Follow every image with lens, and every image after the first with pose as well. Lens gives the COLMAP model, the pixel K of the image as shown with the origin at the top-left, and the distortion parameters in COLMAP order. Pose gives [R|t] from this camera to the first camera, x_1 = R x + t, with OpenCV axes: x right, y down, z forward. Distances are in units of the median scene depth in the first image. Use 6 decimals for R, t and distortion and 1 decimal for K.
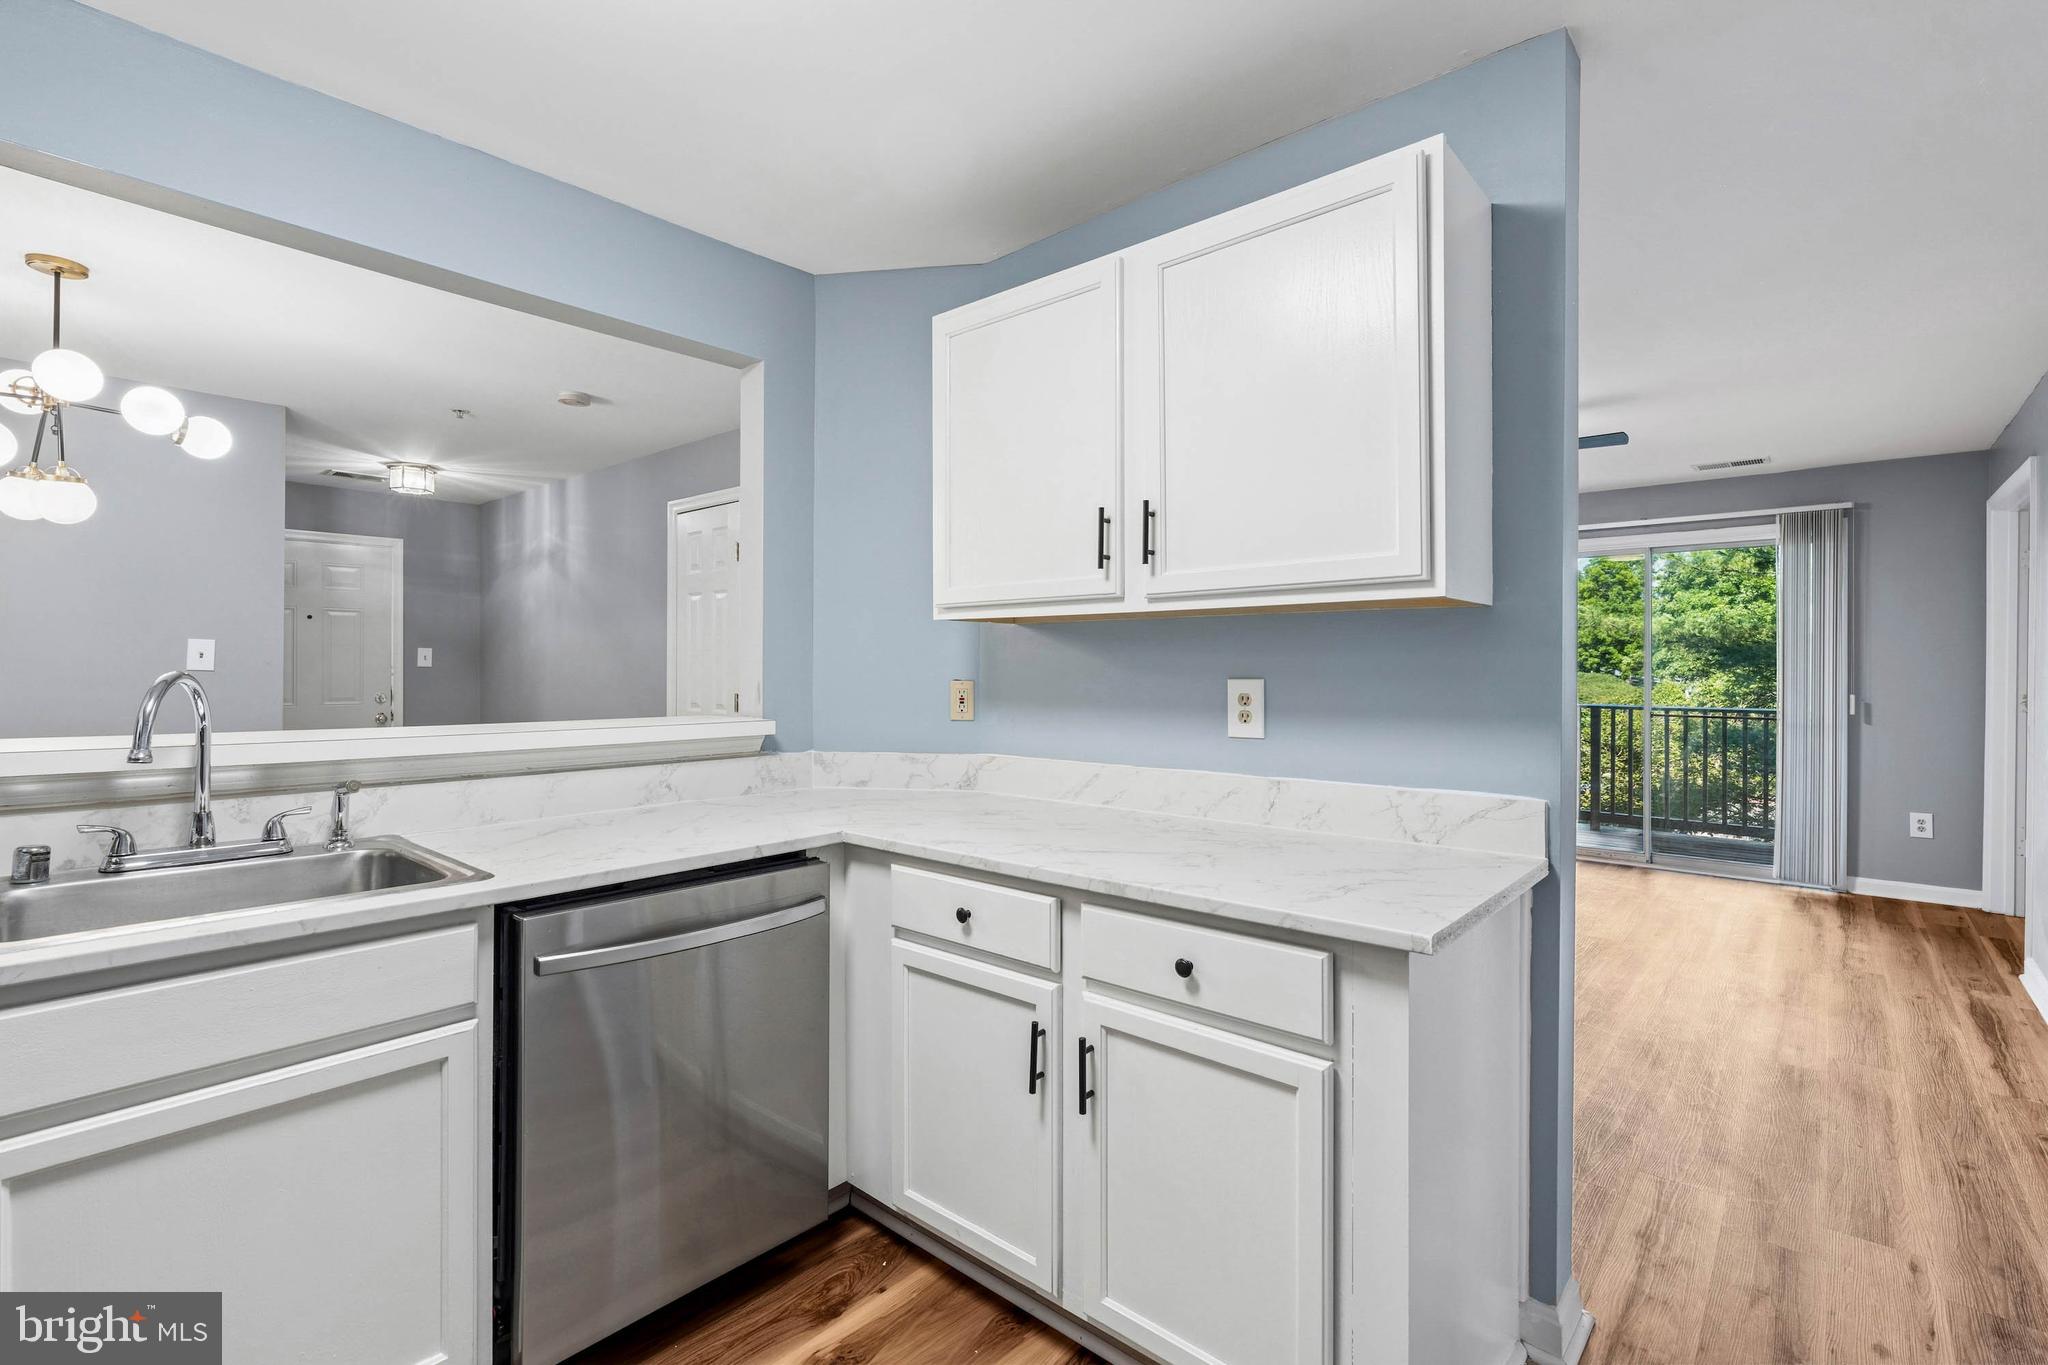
lens RADIAL K [[939.1, 0, 1008.3], [0, 939.1, 670.6], [0, 0, 1]] dist [-0.006879, 0.002392]
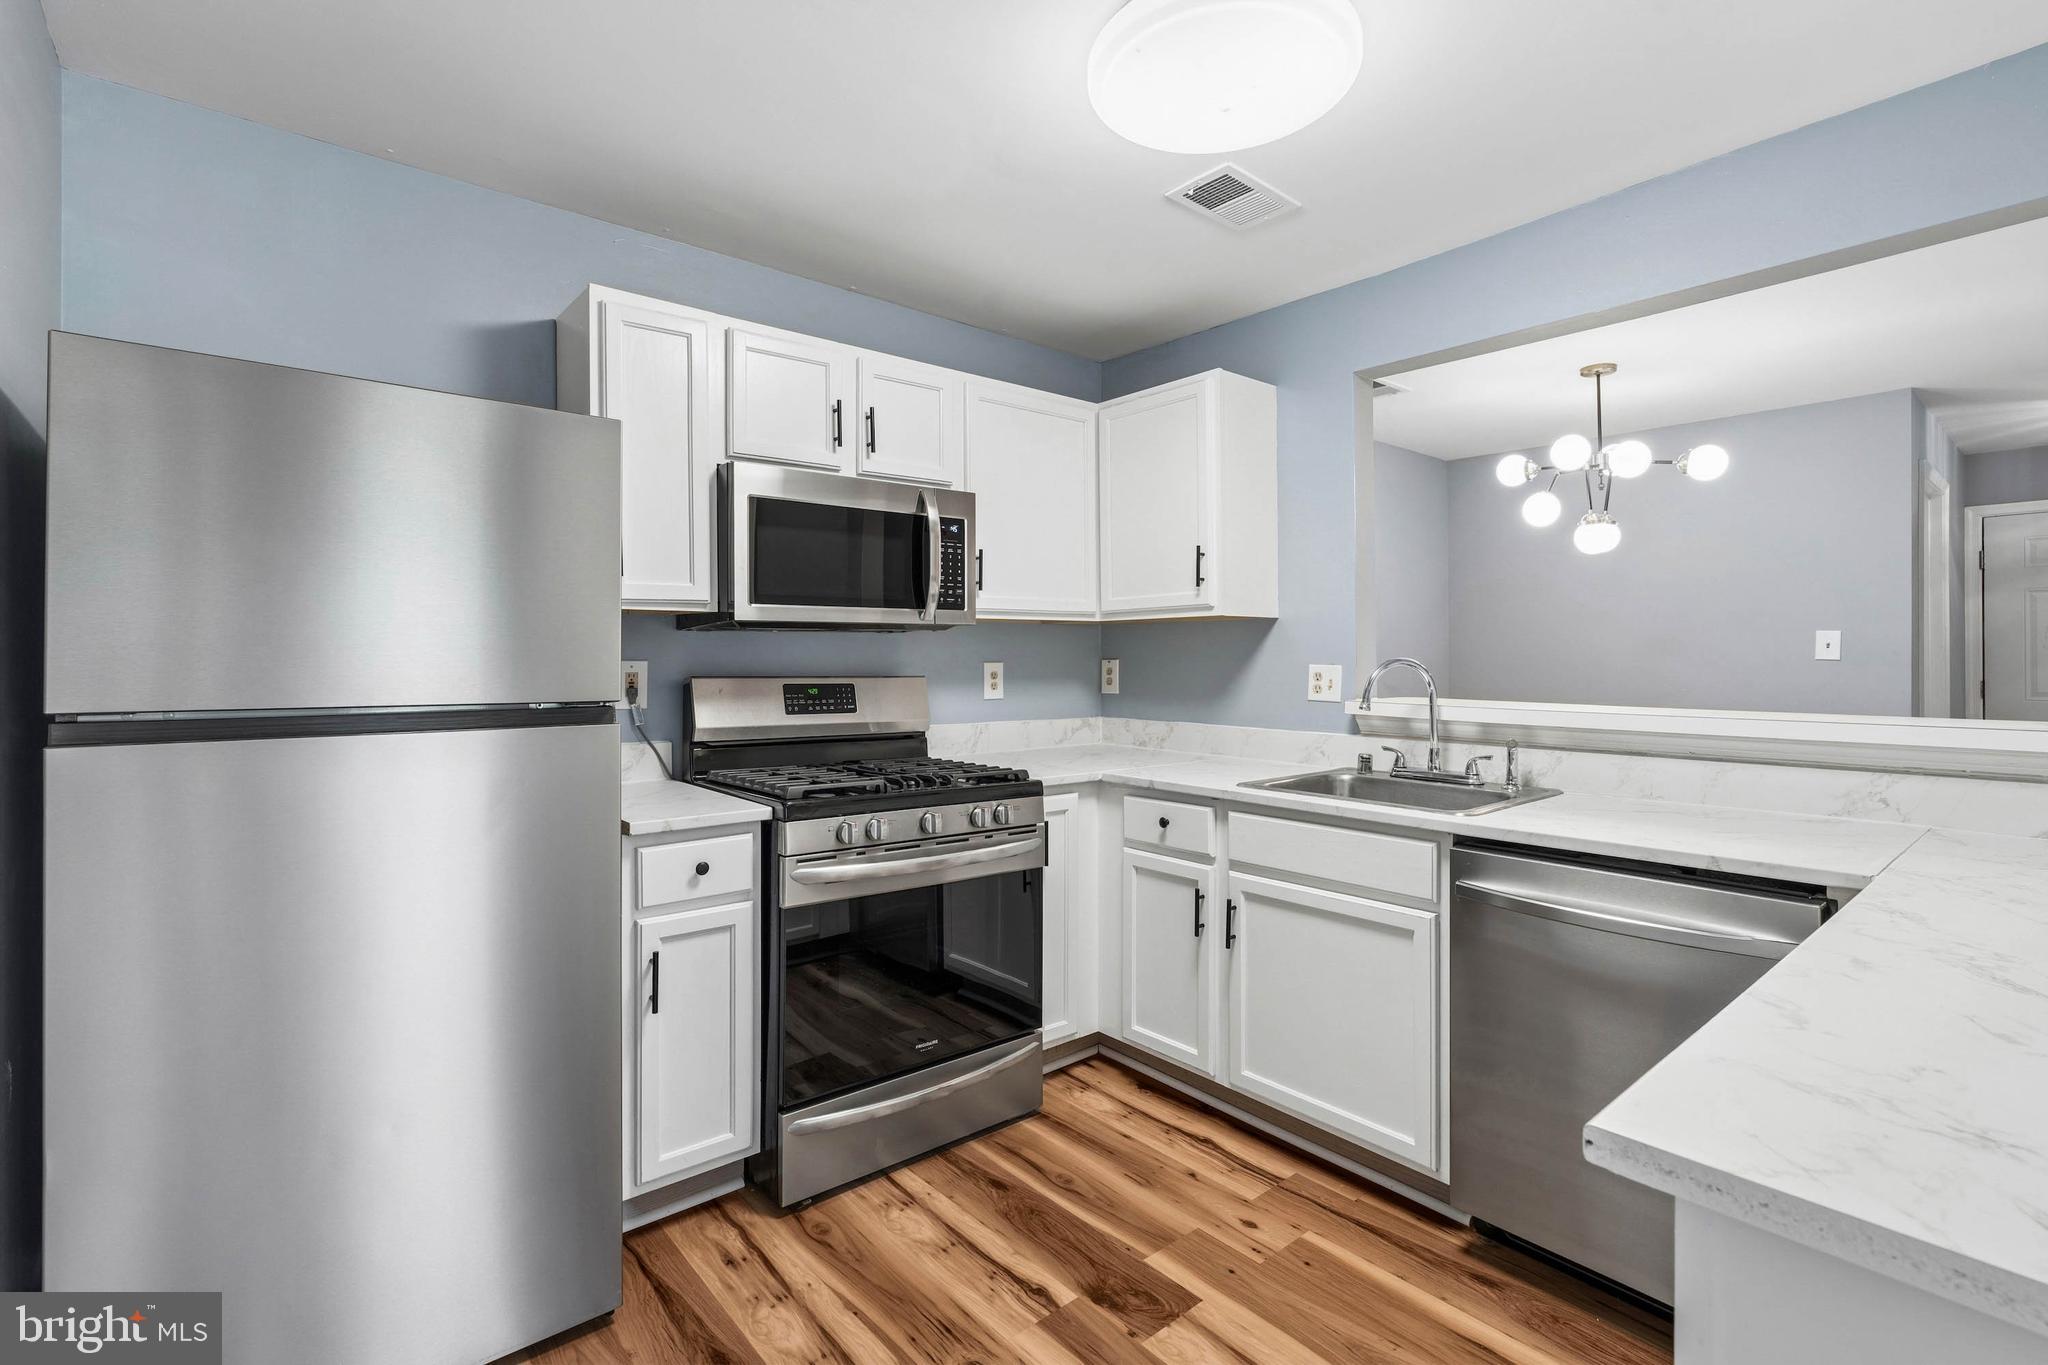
lens RADIAL K [[939.1, 0, 1035.0], [0, 939.1, 679.3], [0, 0, 1]] dist [-0.006879, 0.002392]
pose [[-0.141572, 0.021324, -0.989698, 0.616387], [-0.002995, 0.999754, 0.021969, 0.003352], [0.989923, 0.006074, -0.141473, 0.445663]]
